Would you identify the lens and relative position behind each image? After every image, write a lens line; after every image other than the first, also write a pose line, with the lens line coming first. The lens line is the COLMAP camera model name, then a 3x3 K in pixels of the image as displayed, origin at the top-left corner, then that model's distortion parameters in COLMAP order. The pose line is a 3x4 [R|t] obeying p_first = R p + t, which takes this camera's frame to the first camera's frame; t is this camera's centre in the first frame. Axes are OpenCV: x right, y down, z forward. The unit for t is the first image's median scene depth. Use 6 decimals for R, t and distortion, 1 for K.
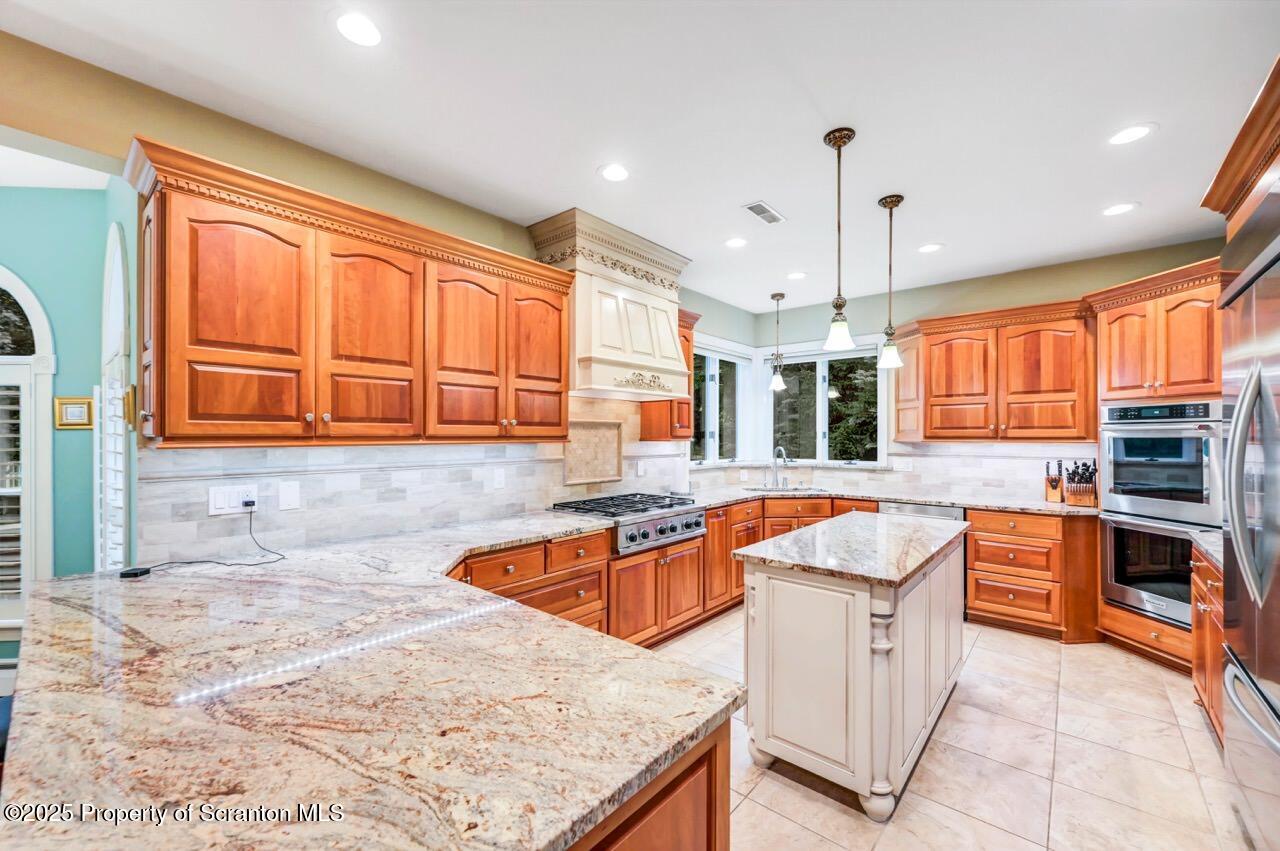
lens RADIAL K [[515.6, 0, 639.1], [0, 515.6, 420.3], [0, 0, 1]] dist [0.000566, 0.000281]
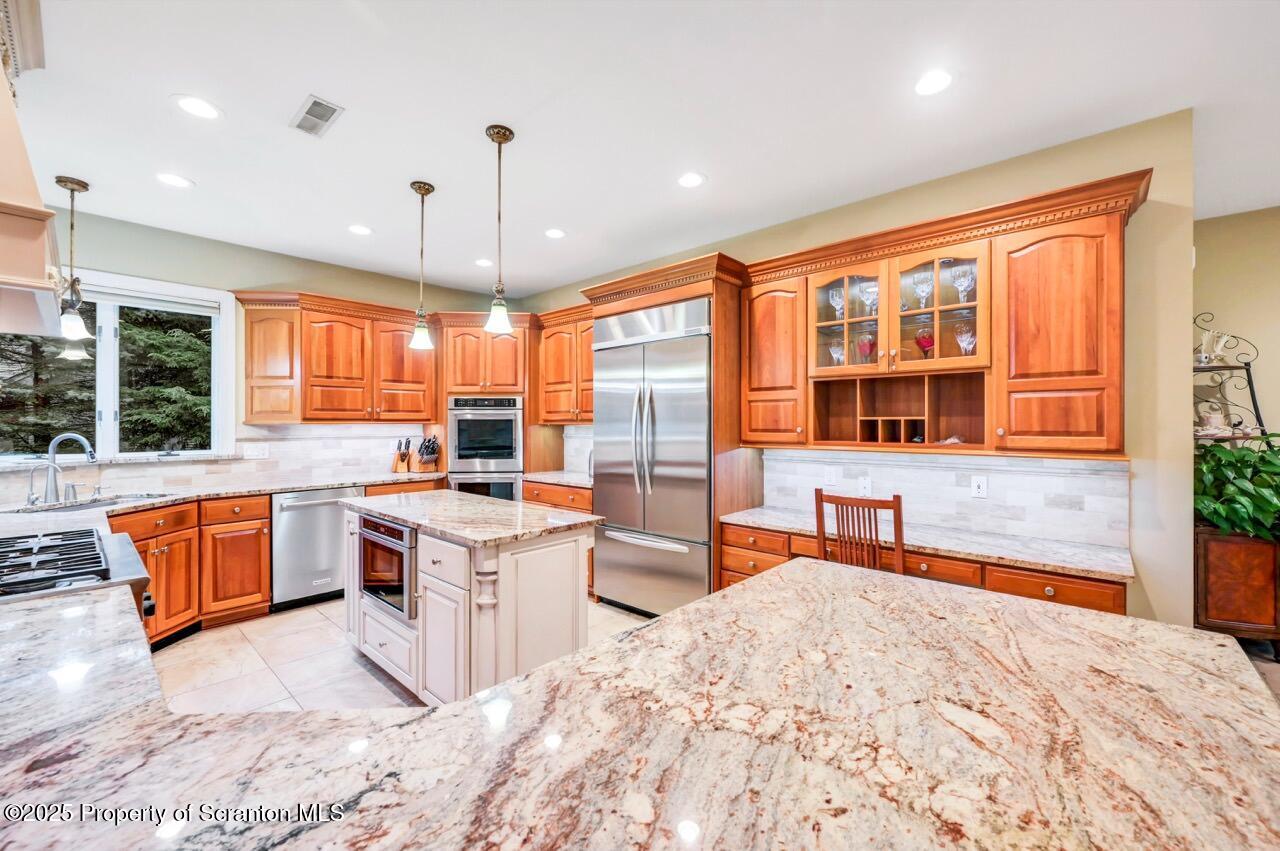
lens RADIAL K [[497.5, 0, 658.9], [0, 497.5, 413.7], [0, 0, 1]] dist [-0.002770, 0.000814]
pose [[0.015271, 0.019831, 0.999687, -0.806318], [-0.027388, 0.999436, -0.019408, 0.055572], [-0.999508, -0.027083, 0.015806, 0.821912]]
